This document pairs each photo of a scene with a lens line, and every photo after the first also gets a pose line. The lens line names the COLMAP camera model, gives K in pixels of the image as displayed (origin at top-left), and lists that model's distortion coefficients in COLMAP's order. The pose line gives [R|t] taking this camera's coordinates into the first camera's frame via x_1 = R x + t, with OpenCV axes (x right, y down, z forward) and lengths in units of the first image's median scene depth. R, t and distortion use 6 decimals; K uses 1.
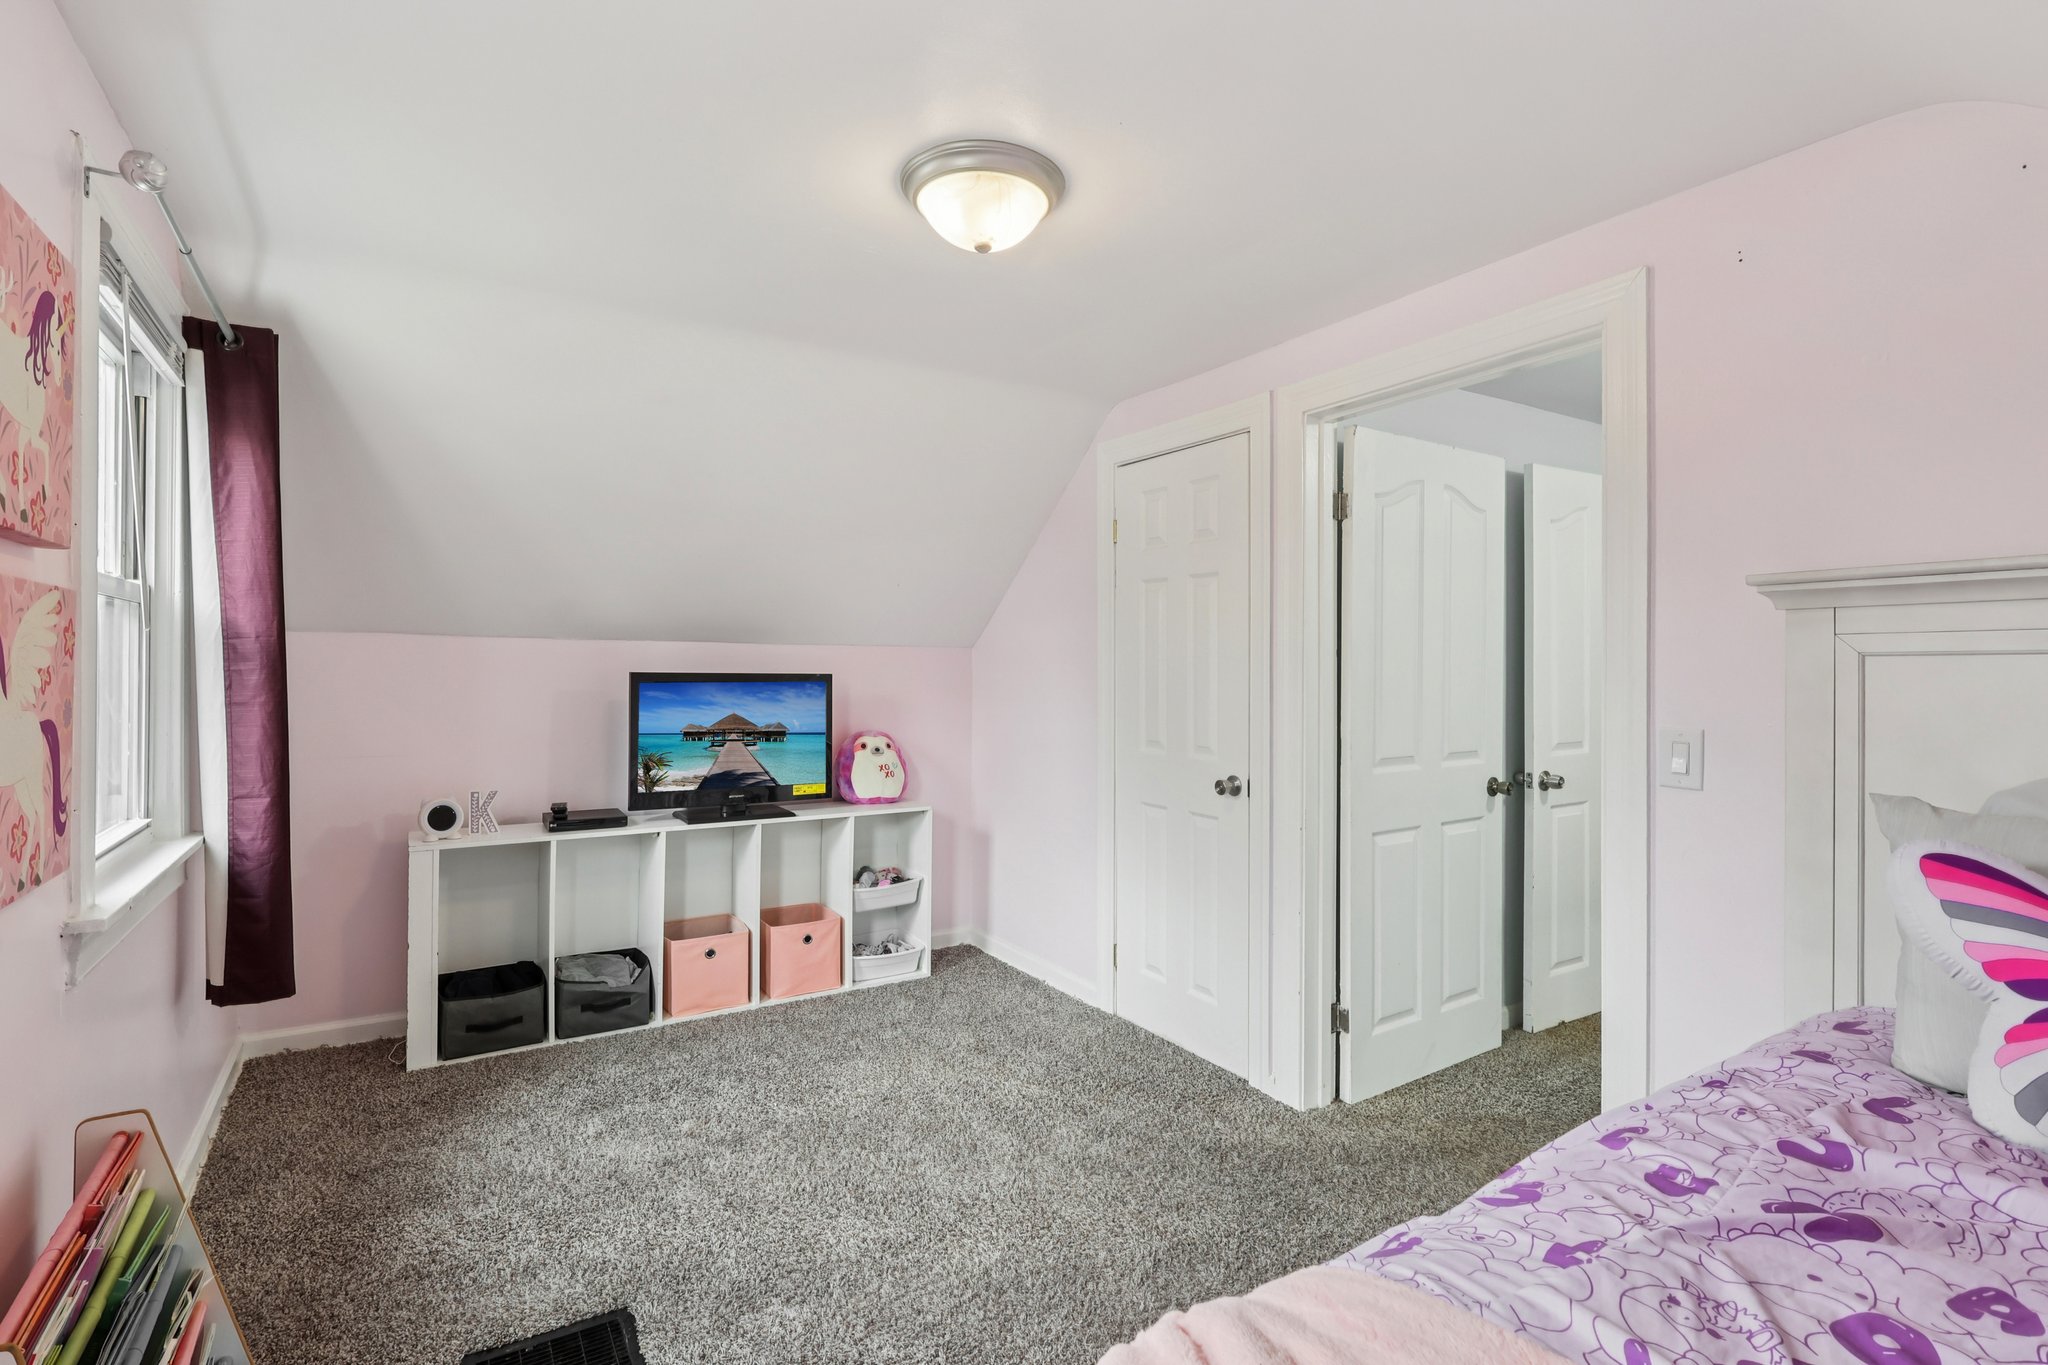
lens RADIAL K [[961.1, 0, 1018.2], [0, 961.1, 671.8], [0, 0, 1]] dist [-0.005520, 0.002764]
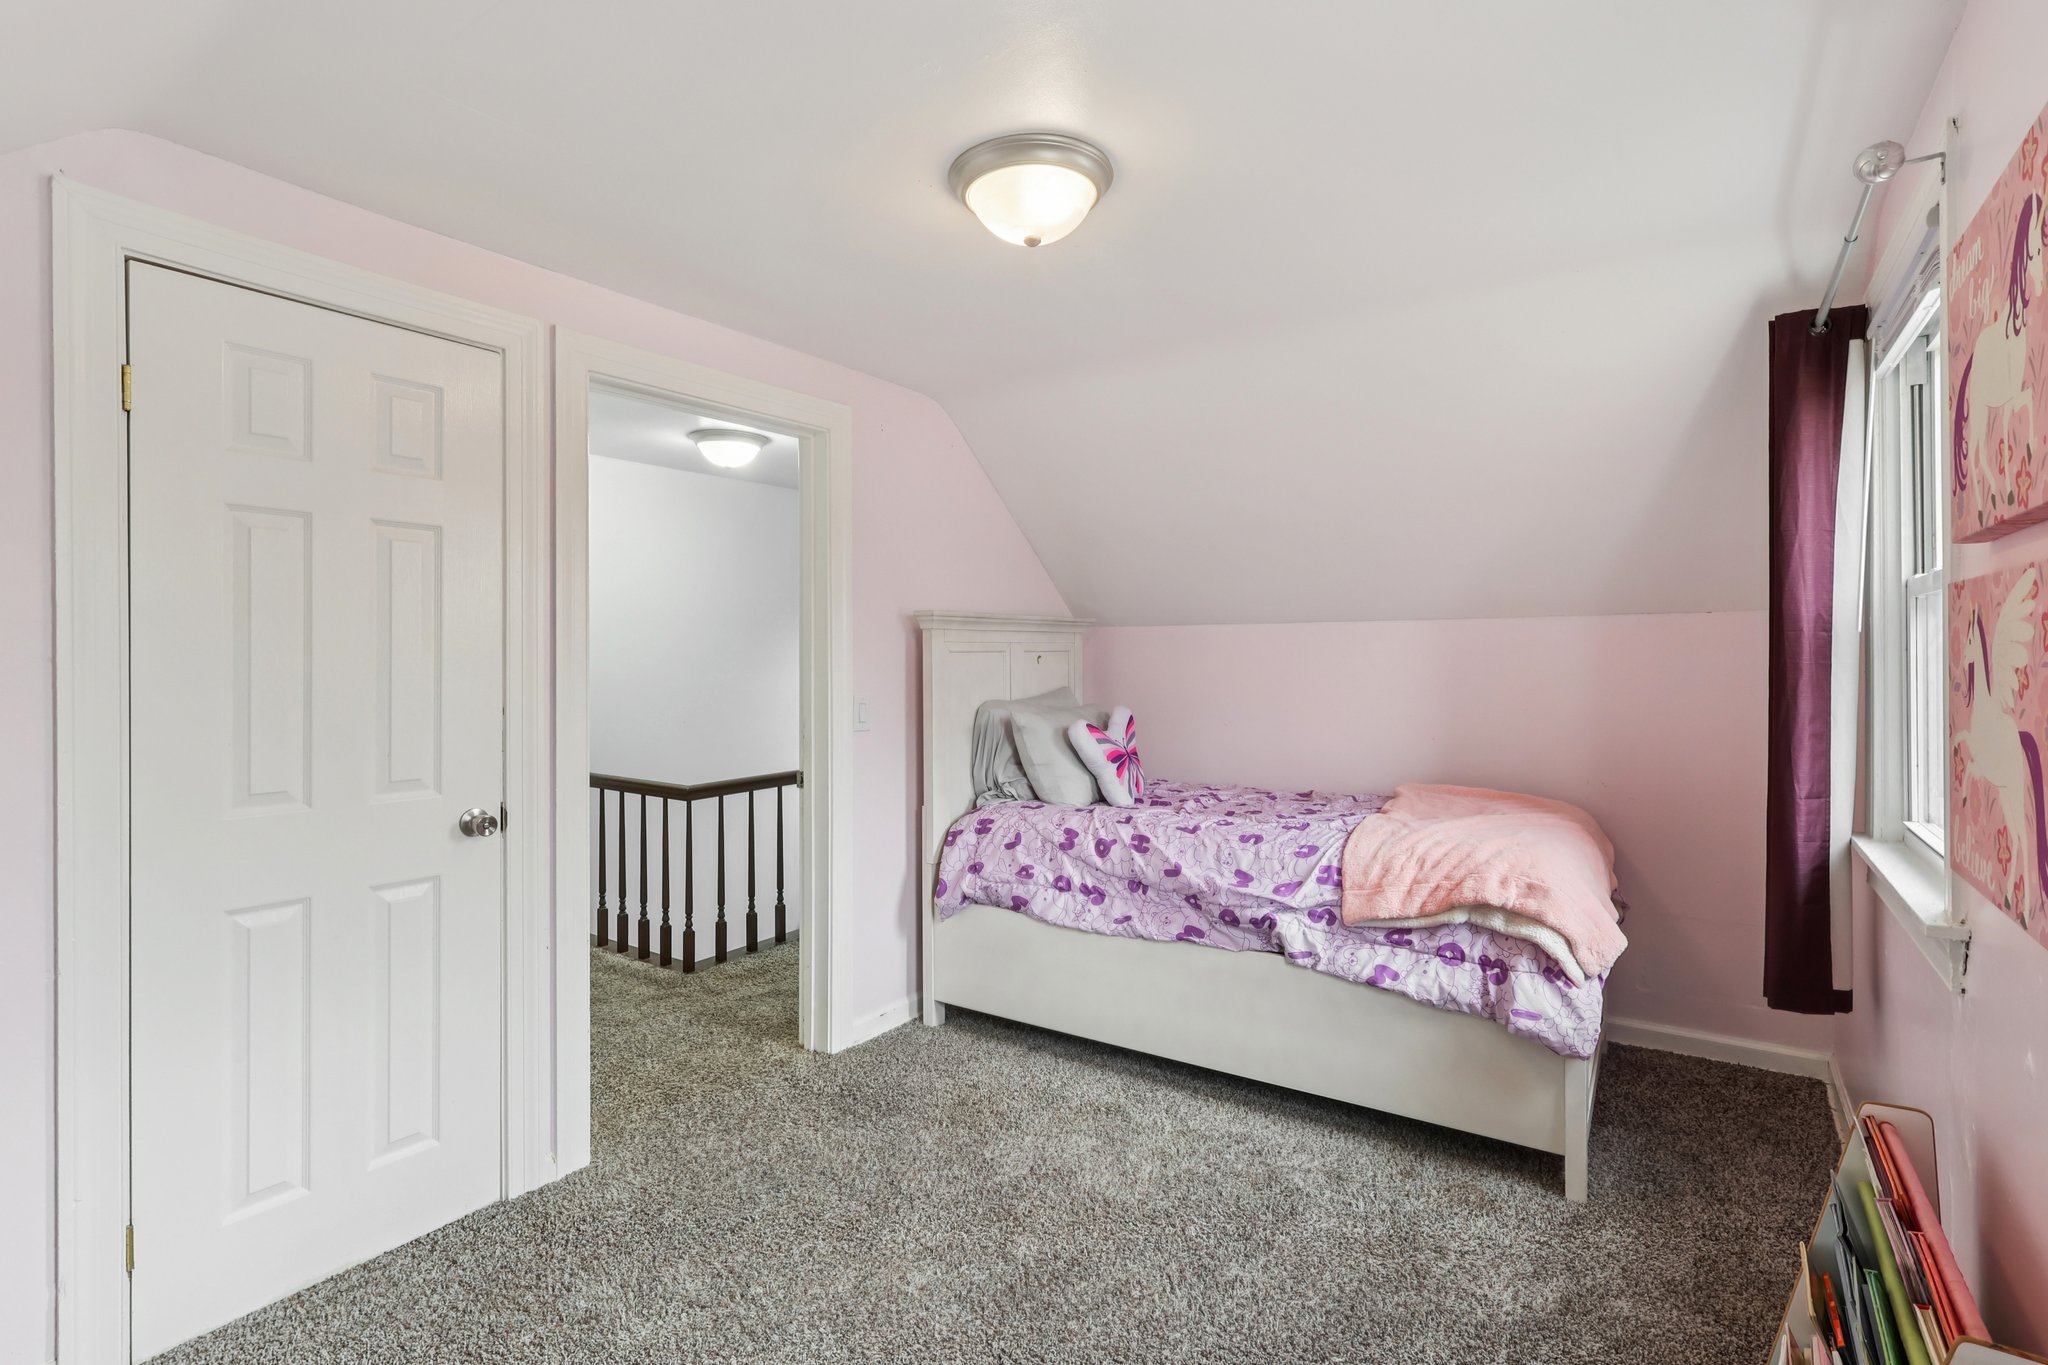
lens RADIAL K [[961.1, 0, 1017.2], [0, 961.1, 661.2], [0, 0, 1]] dist [-0.005520, 0.002764]
pose [[-0.380205, -0.007803, 0.924869, -1.391808], [0.006456, 0.999918, 0.011090, -0.023210], [-0.924880, 0.010187, -0.380123, 2.025965]]
